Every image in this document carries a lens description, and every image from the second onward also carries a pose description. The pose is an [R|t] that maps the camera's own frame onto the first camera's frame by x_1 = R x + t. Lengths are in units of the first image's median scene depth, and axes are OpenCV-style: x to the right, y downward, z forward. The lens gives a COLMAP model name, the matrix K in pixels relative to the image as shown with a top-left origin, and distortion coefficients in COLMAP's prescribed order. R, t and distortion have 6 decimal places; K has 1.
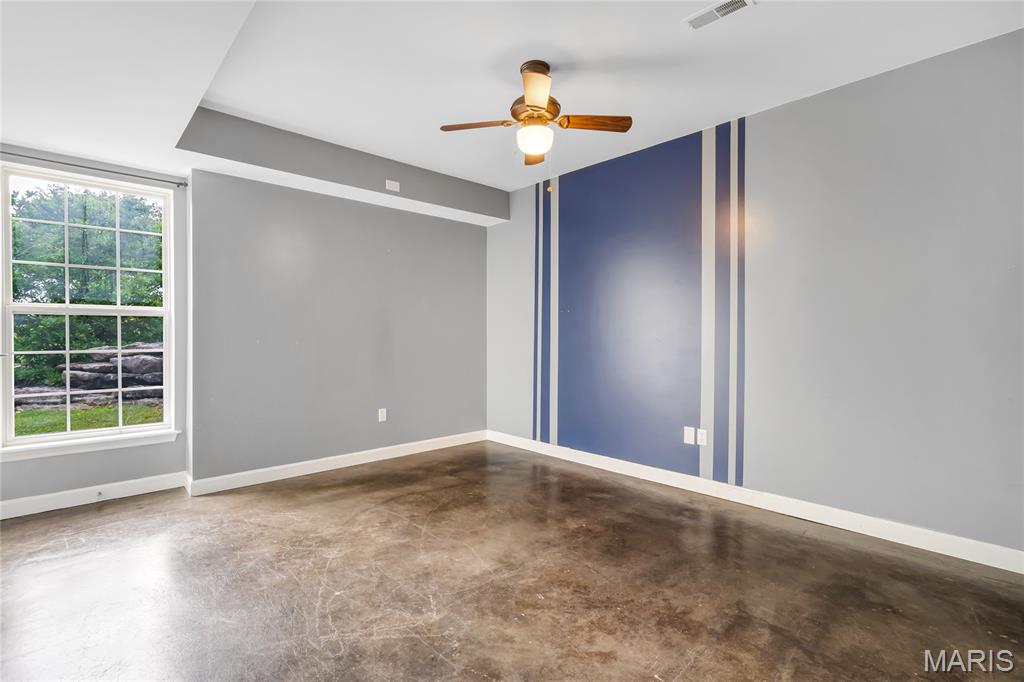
lens RADIAL K [[473.2, 0, 513.6], [0, 473.2, 337.7], [0, 0, 1]] dist [-0.004846, -0.000655]
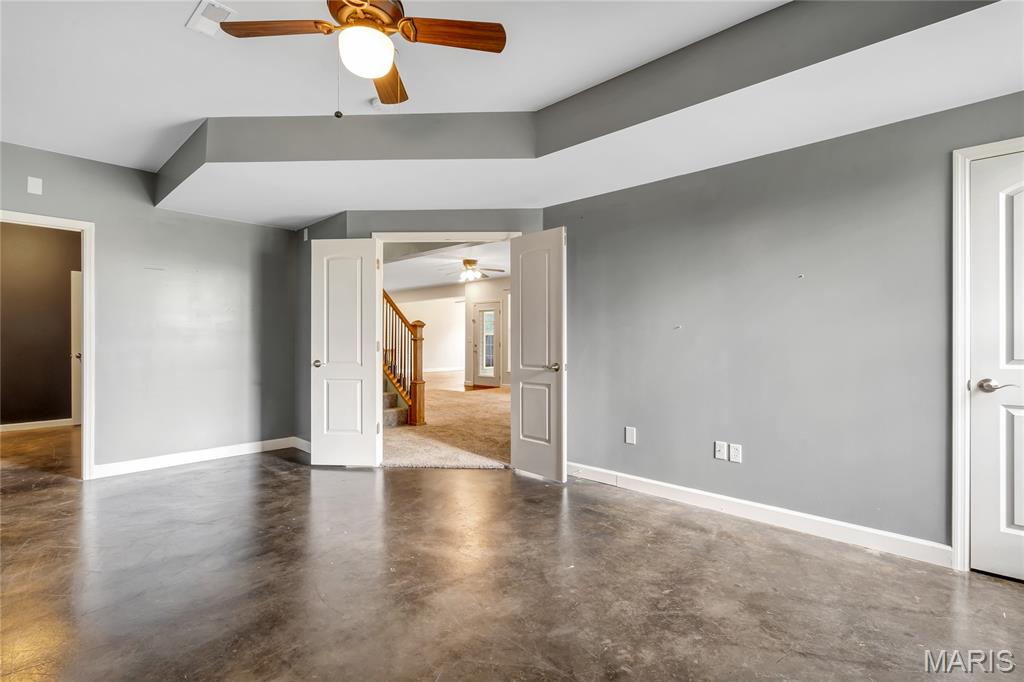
lens RADIAL K [[473.2, 0, 512.1], [0, 473.2, 343.3], [0, 0, 1]] dist [-0.004846, -0.000655]
pose [[-0.997712, -0.004133, -0.067487, -0.121277], [-0.004849, 0.999934, 0.010450, -0.007670], [0.067440, 0.010753, -0.997665, 1.729342]]
